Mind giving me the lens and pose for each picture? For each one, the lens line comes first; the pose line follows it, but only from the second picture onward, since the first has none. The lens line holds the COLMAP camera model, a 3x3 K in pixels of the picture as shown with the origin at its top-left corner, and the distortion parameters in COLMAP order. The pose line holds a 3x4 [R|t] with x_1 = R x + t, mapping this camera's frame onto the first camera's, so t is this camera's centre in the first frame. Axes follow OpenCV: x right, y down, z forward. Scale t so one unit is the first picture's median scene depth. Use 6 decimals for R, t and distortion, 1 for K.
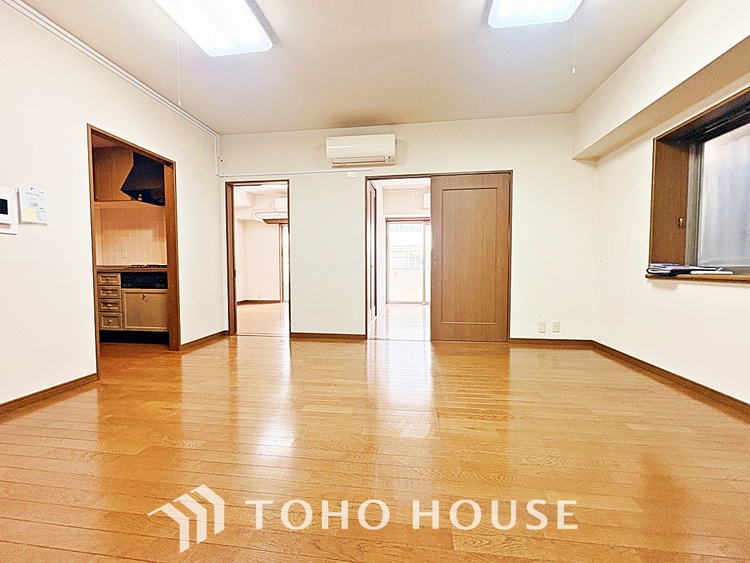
lens RADIAL K [[314.2, 0, 375.0], [0, 314.2, 281.5], [0, 0, 1]] dist [-0.000064, -0.000018]
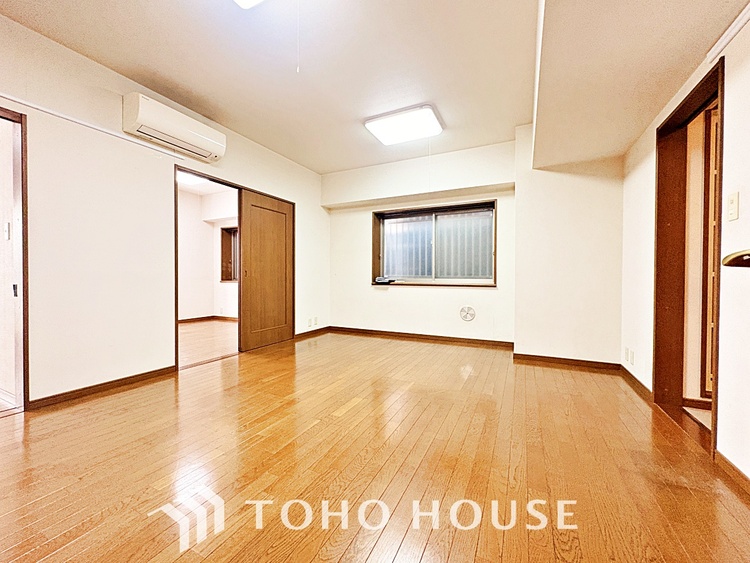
lens RADIAL K [[303.1, 0, 375.0], [0, 303.1, 281.5], [0, 0, 1]] dist [-0.000877, 0.000190]
pose [[0.319841, -0.008470, 0.947433, -0.656637], [0.040116, 0.999184, -0.004610, -0.015922], [-0.946621, 0.039482, 0.319920, 0.319267]]
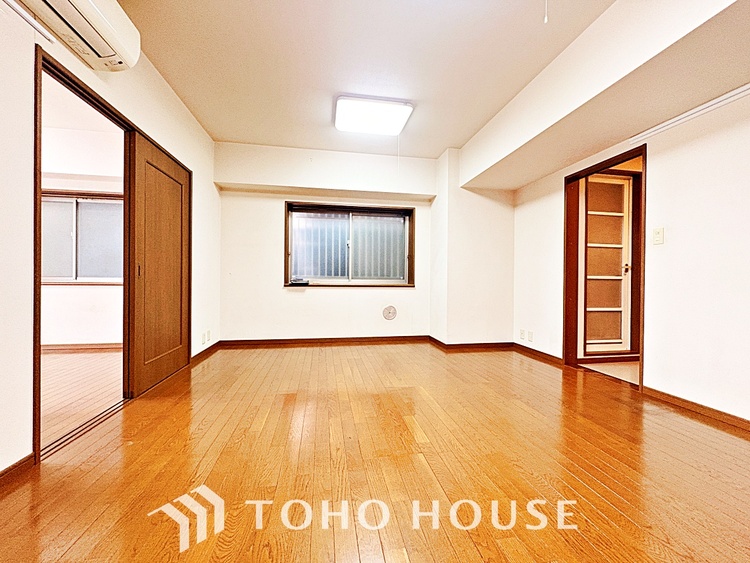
lens RADIAL K [[297.7, 0, 375.0], [0, 297.7, 281.5], [0, 0, 1]] dist [0.001476, 0.000307]
pose [[-0.297198, -0.007438, 0.954787, -0.562263], [0.037647, 0.999101, 0.019502, -0.035739], [-0.954073, 0.041741, -0.296651, 0.793611]]
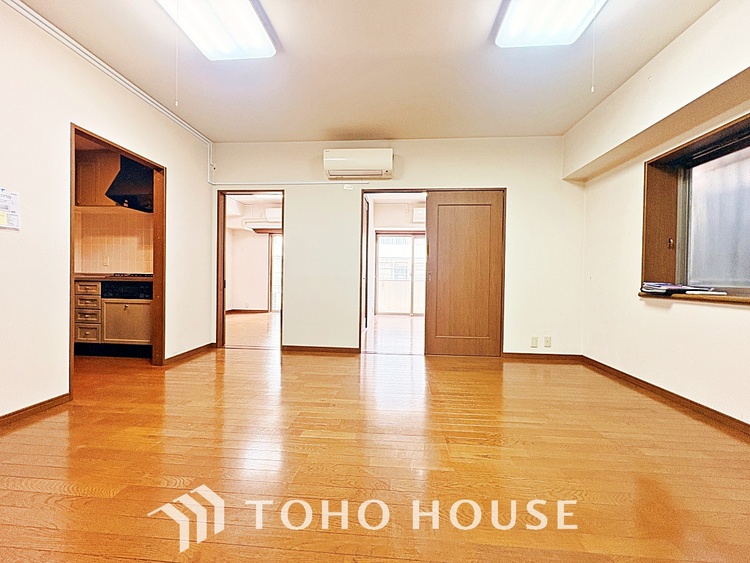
lens RADIAL K [[303.1, 0, 375.0], [0, 303.1, 281.5], [0, 0, 1]] dist [-0.000877, 0.000190]
pose [[0.998307, 0.016796, 0.055684, -0.041218], [-0.015032, 0.999377, -0.031943, -0.011897], [-0.056186, 0.031052, 0.997937, 0.047953]]
